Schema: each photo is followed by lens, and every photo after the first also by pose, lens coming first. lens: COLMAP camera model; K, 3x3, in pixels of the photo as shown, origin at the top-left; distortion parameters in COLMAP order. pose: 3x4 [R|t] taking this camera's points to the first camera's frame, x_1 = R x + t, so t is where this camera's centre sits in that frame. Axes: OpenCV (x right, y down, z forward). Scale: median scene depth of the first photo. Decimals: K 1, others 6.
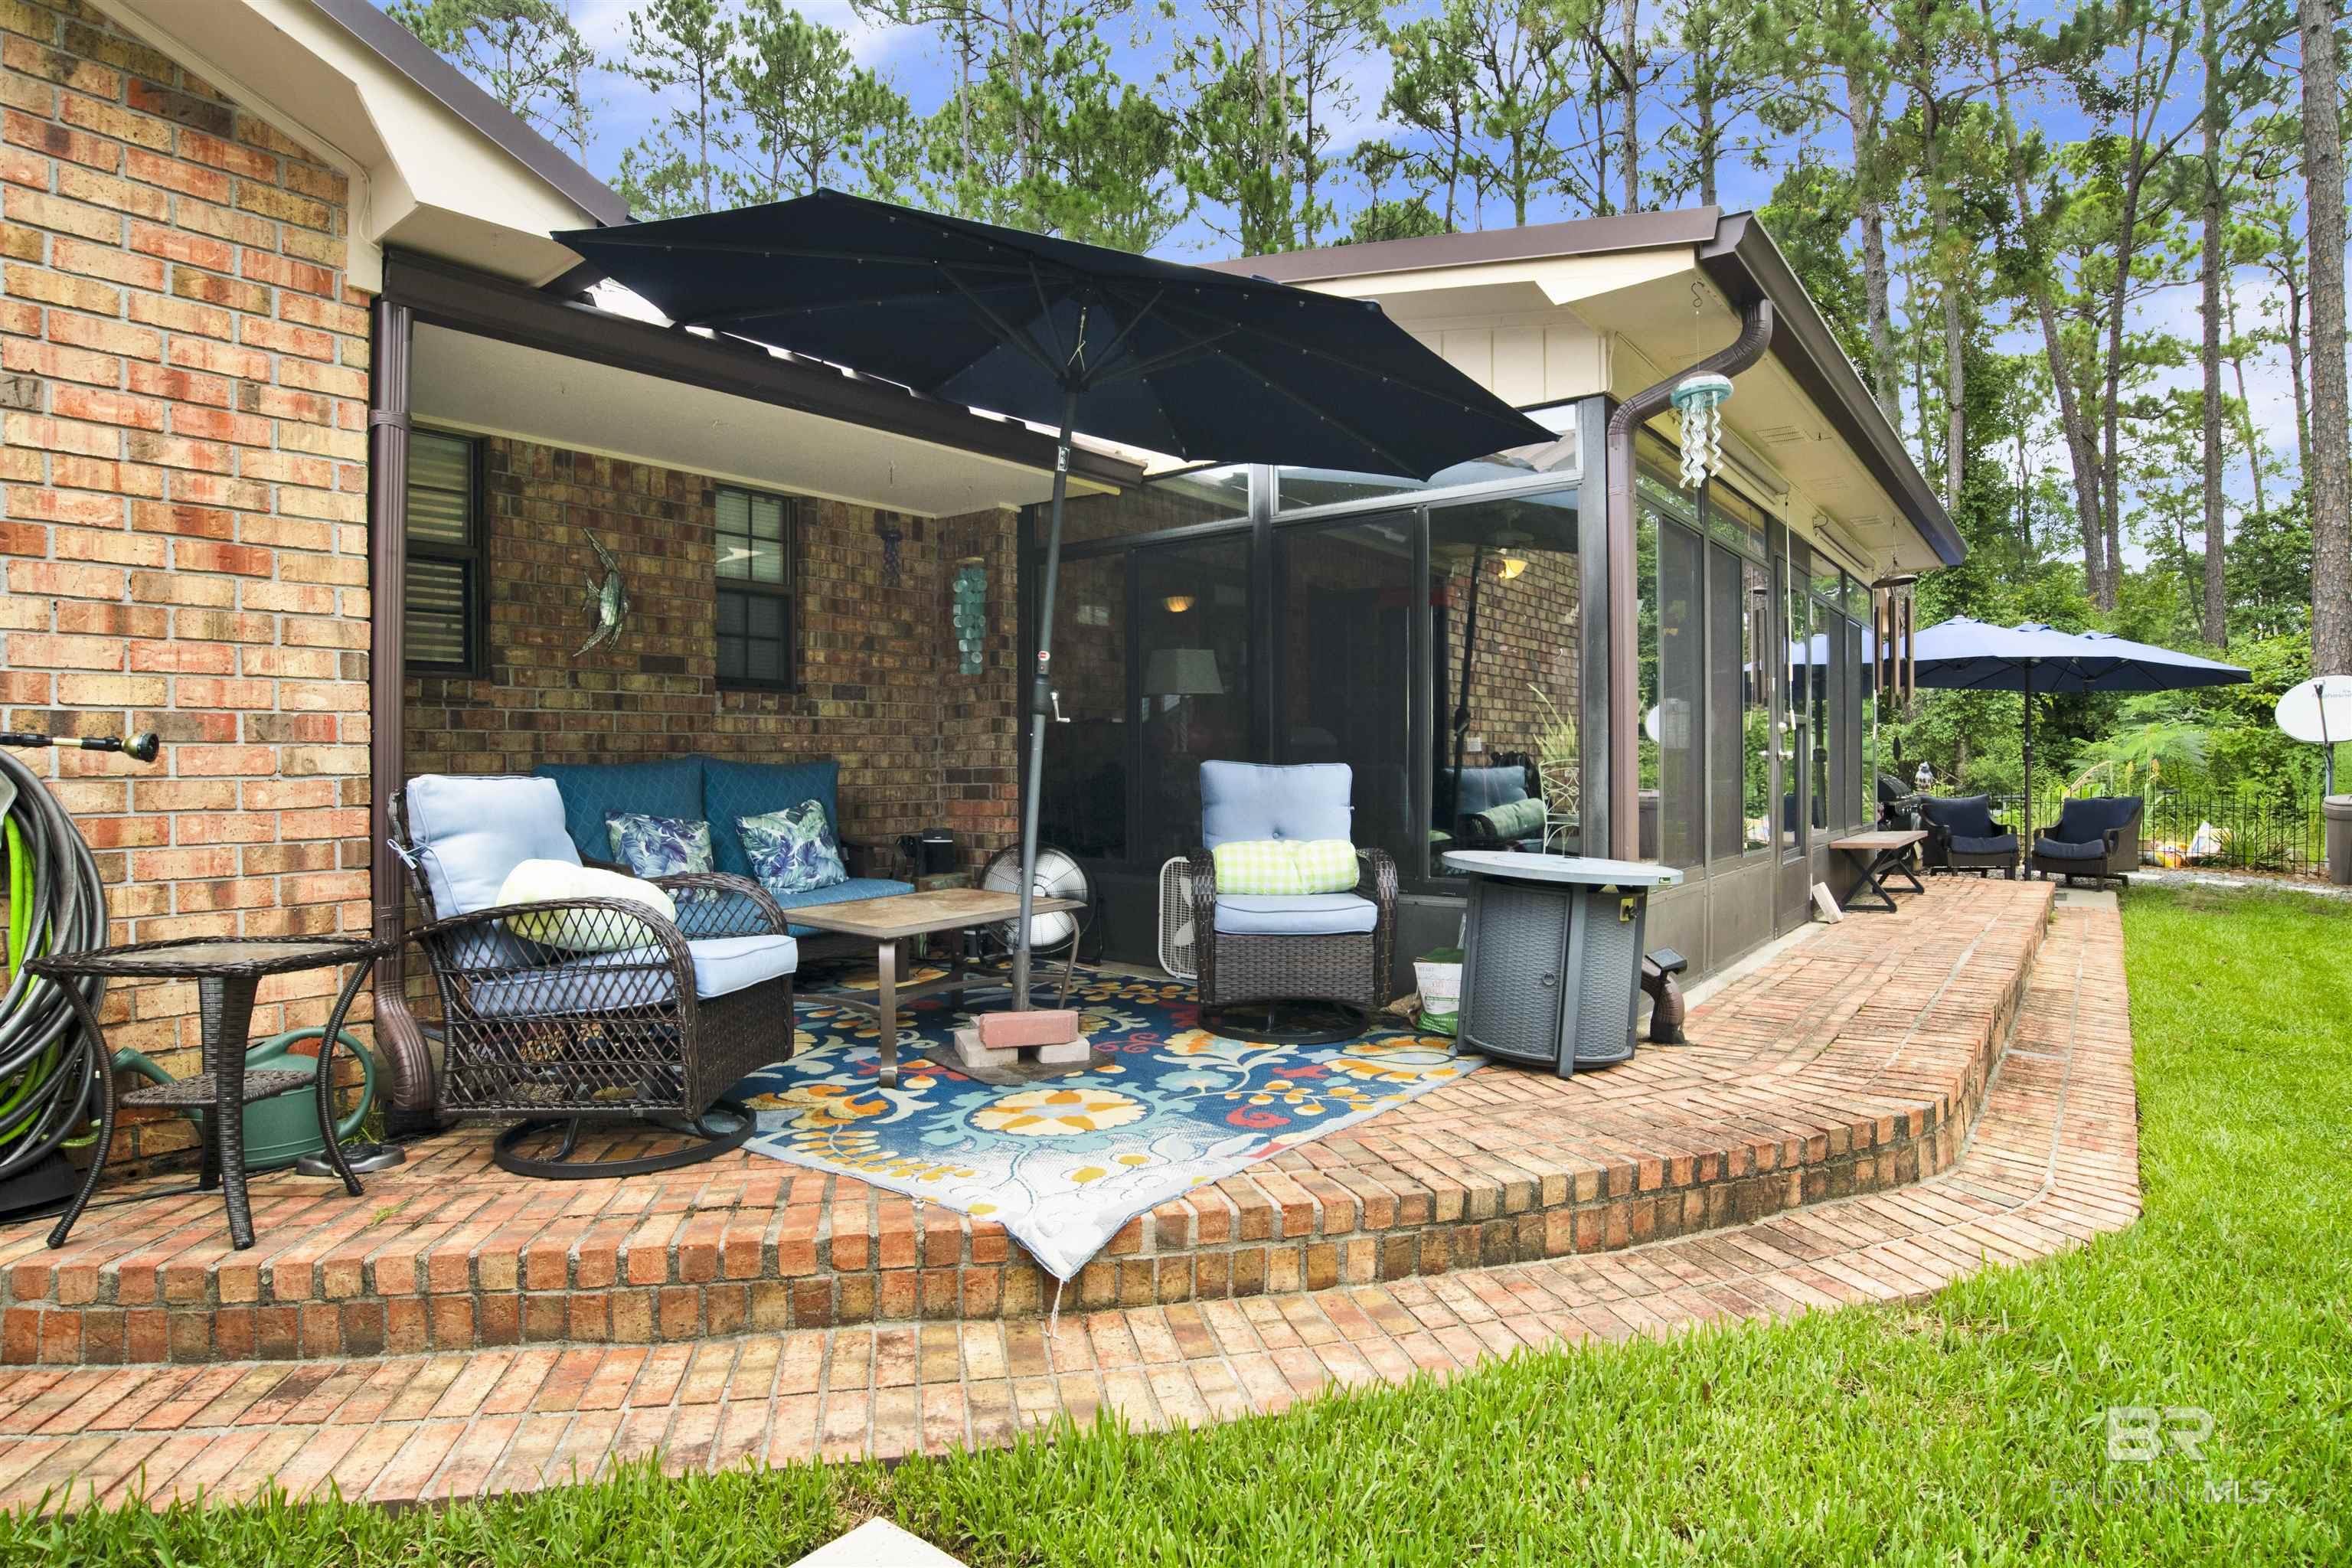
lens RADIAL K [[1216.3, 0, 1202.4], [0, 1216.3, 785.6], [0, 0, 1]] dist [-0.047116, 0.001334]
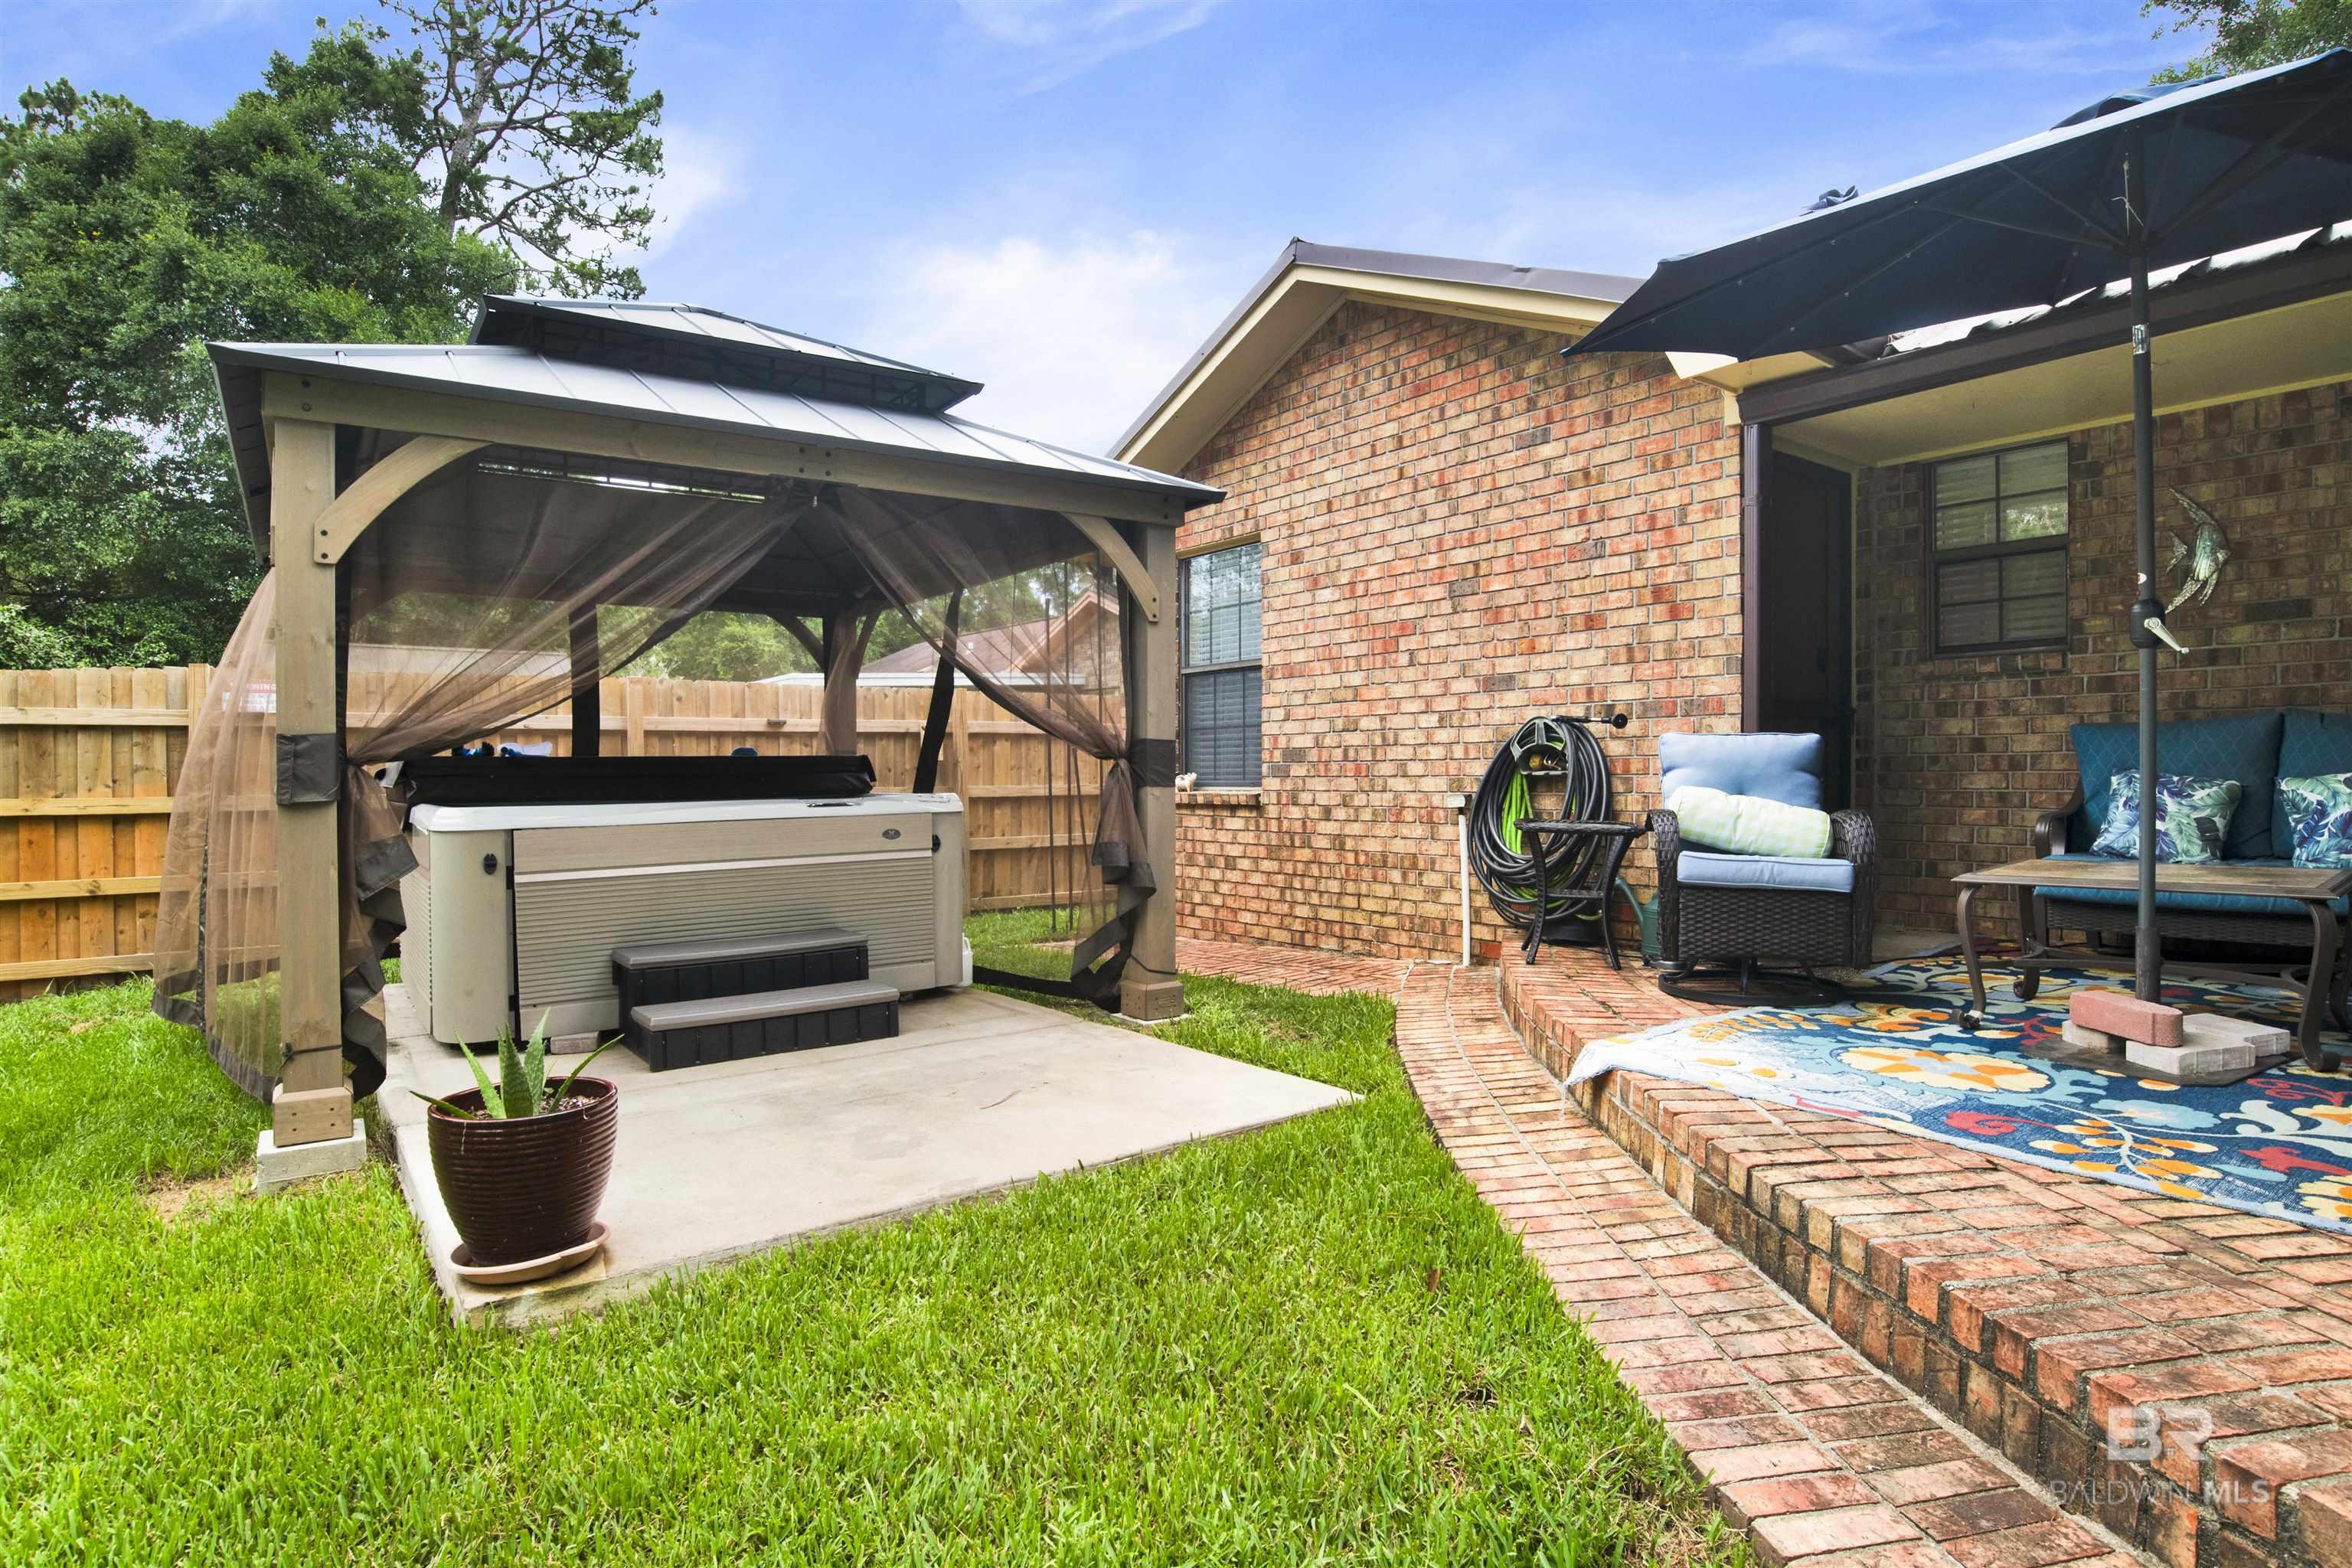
lens RADIAL K [[1247.5, 0, 1195.7], [0, 1247.5, 776.6], [0, 0, 1]] dist [-0.041945, 0.001100]
pose [[-0.267503, 0.009545, -0.963510, 1.094971], [-0.007949, 0.999895, 0.012112, 0.034440], [0.963524, 0.010899, -0.267400, 0.773154]]
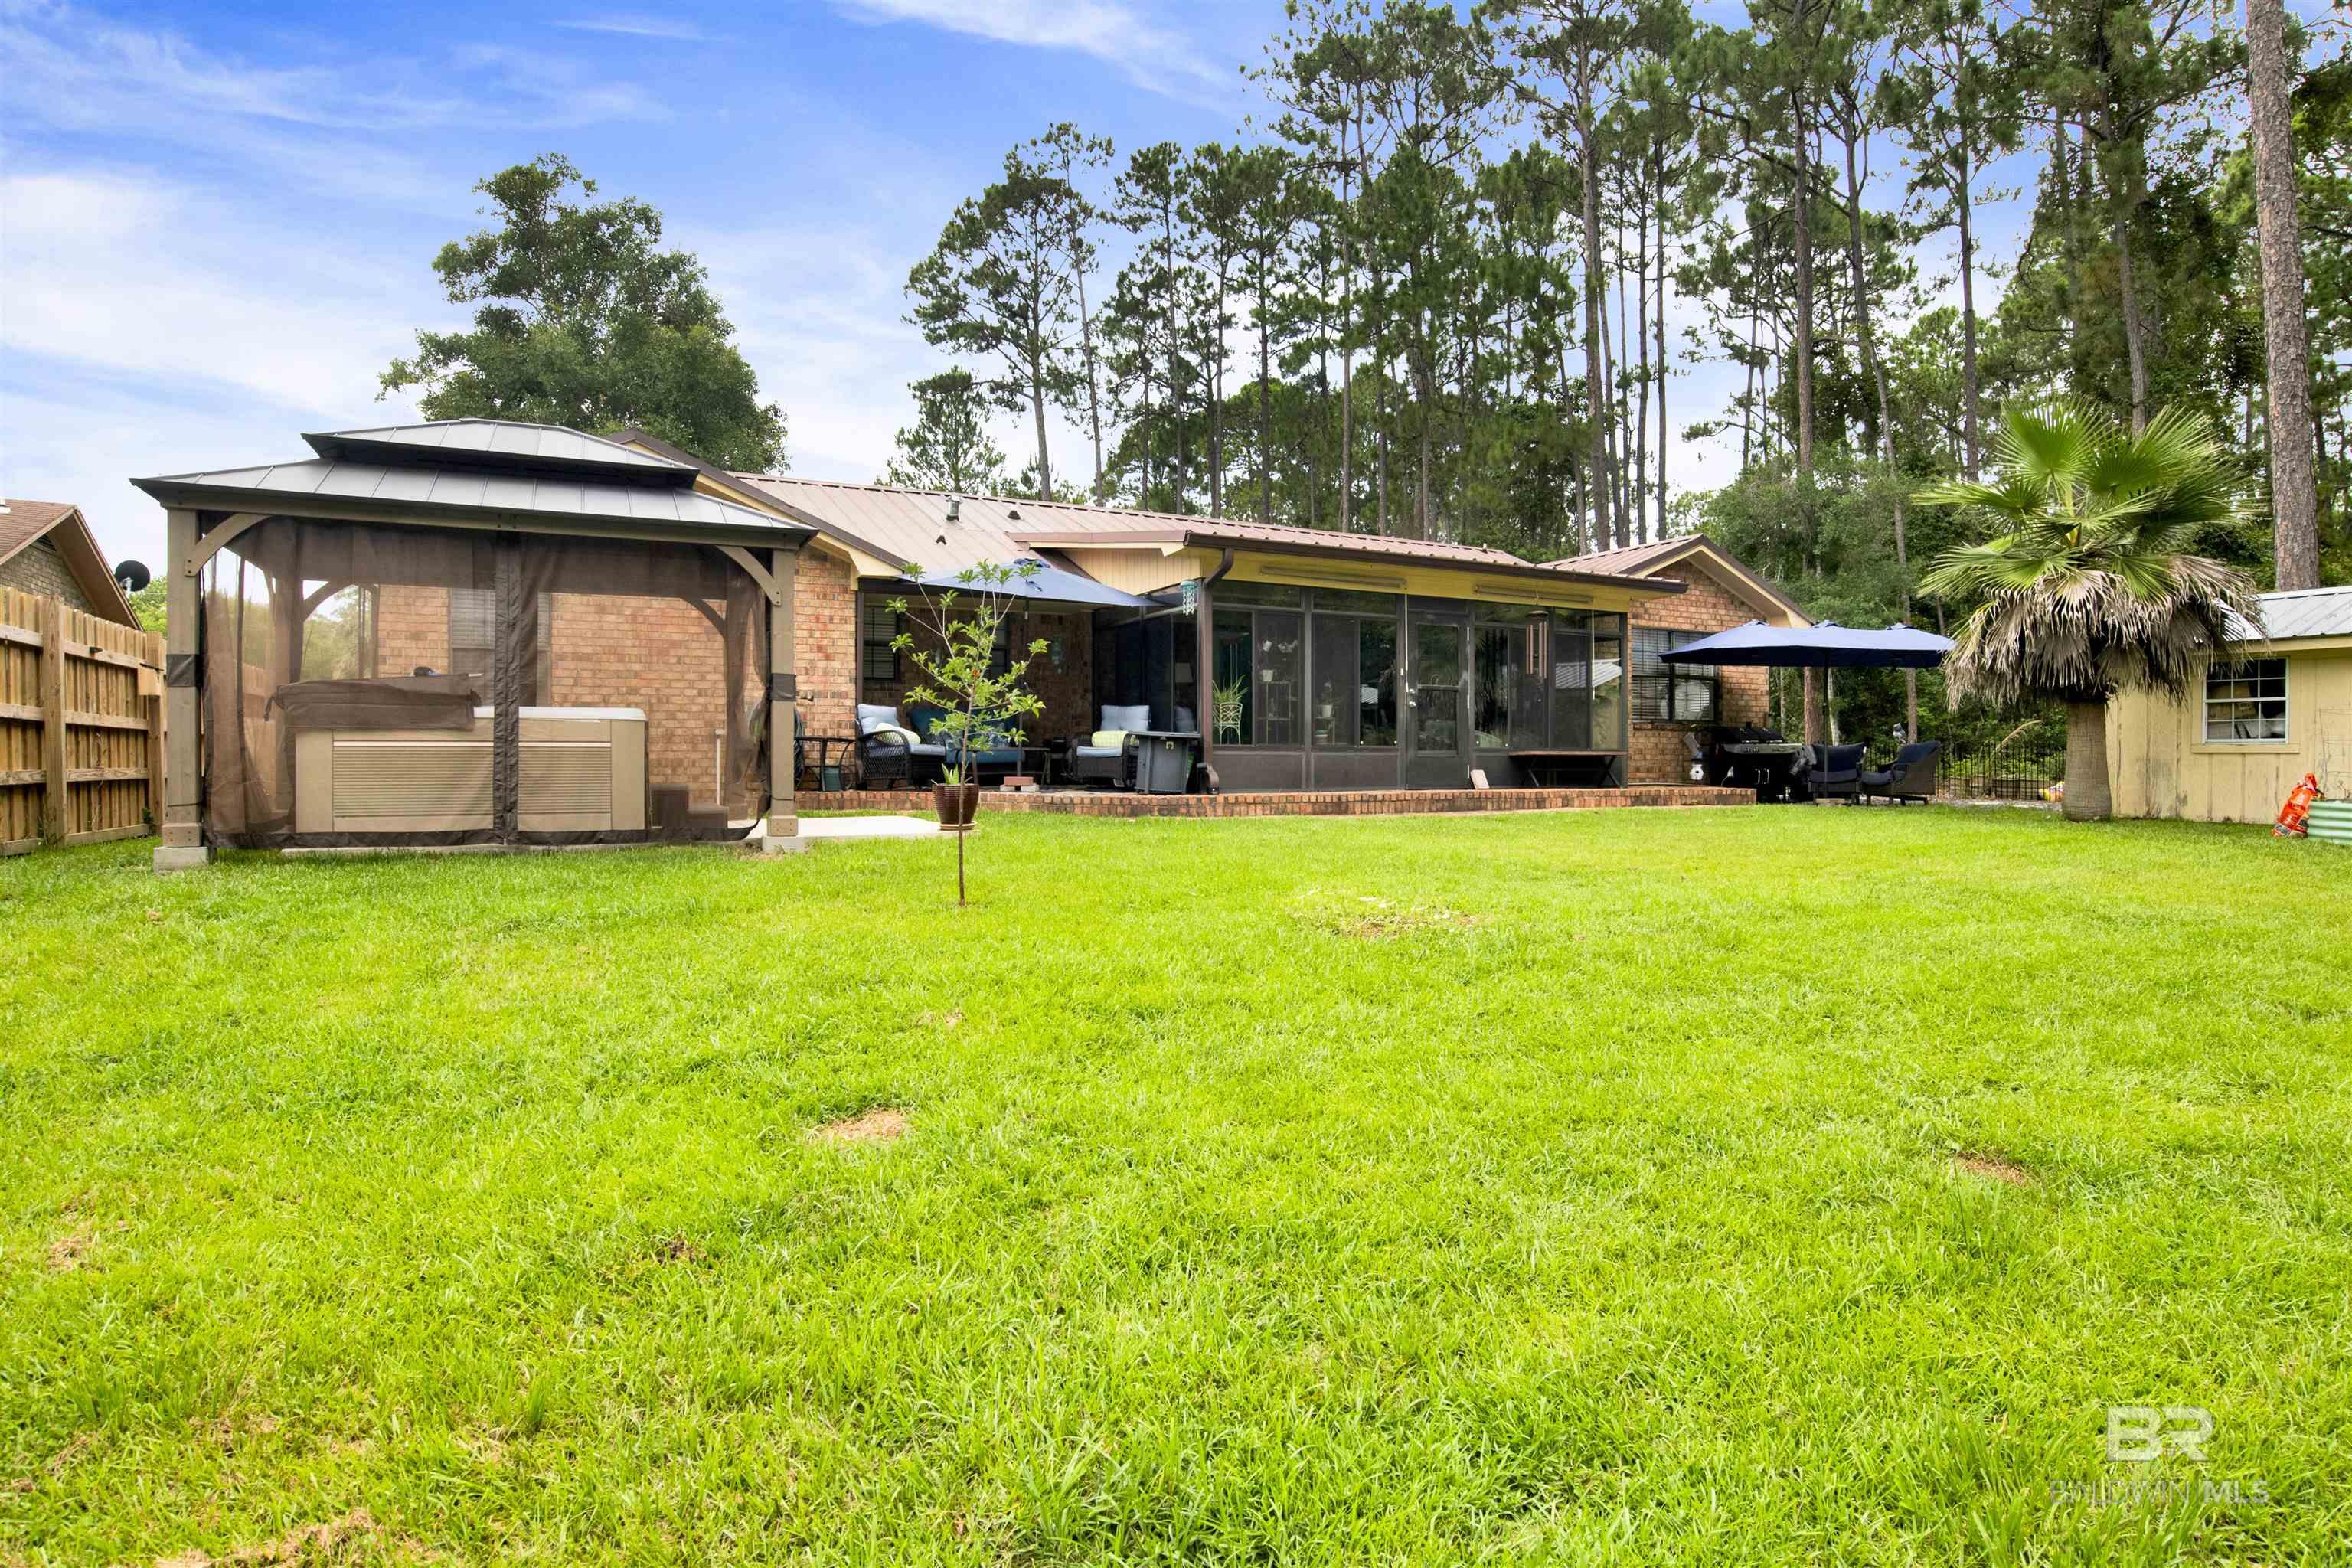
lens RADIAL K [[1253.5, 0, 1176.0], [0, 1253.5, 784.0], [0, 0, 1]] dist [-0.043700, 0.000709]
pose [[0.896793, 0.007405, -0.442389, 2.345483], [-0.008725, 0.999961, -0.000949, 0.269377], [0.442365, 0.004711, 0.896823, -2.537897]]
